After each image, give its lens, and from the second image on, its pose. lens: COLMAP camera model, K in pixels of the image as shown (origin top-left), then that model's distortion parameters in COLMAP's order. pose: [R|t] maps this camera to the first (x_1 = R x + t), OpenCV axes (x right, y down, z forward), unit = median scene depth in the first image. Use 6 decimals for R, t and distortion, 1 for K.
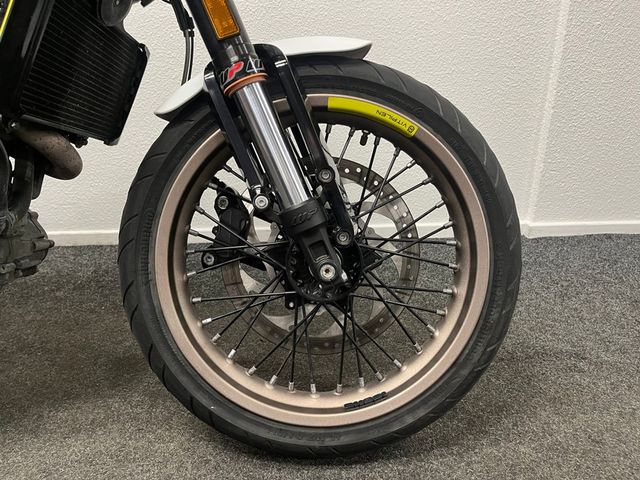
lens RADIAL K [[483.3, 0, 319.4], [0, 483.3, 245.0], [0, 0, 1]] dist [0.062320, -0.060271]
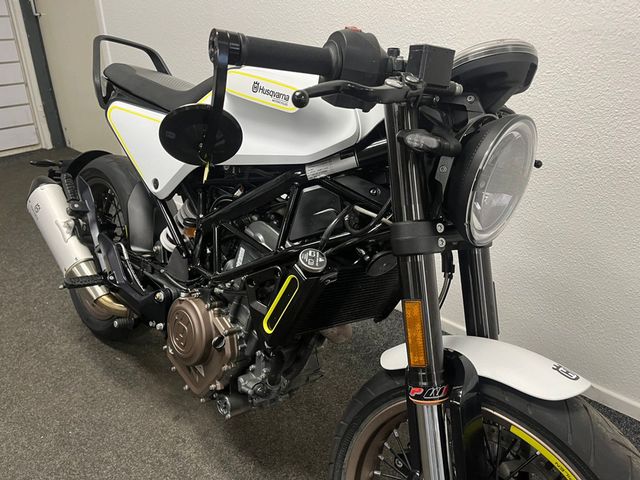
lens RADIAL K [[483.3, 0, 321.0], [0, 483.3, 241.0], [0, 0, 1]] dist [0.062320, -0.060271]
pose [[0.698888, 0.311144, -0.644007, 0.263070], [-0.264339, 0.949032, 0.171648, -0.695377], [0.664591, 0.050274, 0.745514, -0.070221]]
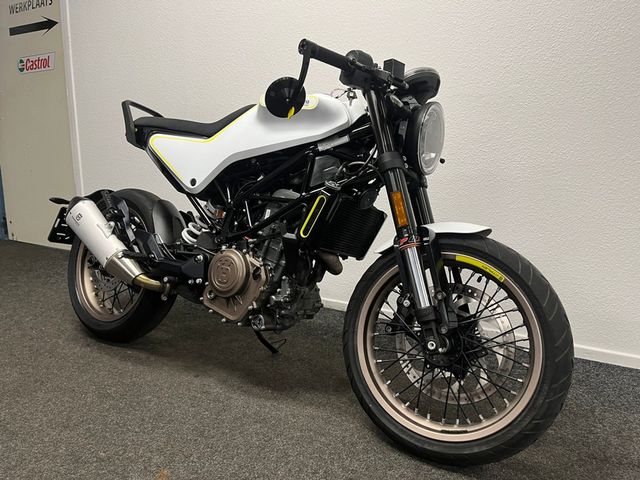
lens RADIAL K [[483.3, 0, 321.3], [0, 483.3, 238.5], [0, 0, 1]] dist [0.062320, -0.060271]
pose [[0.833412, 0.108542, -0.541888, 0.551138], [-0.212804, 0.967945, -0.133404, -0.003181], [0.510038, 0.226496, 0.829796, -0.783998]]
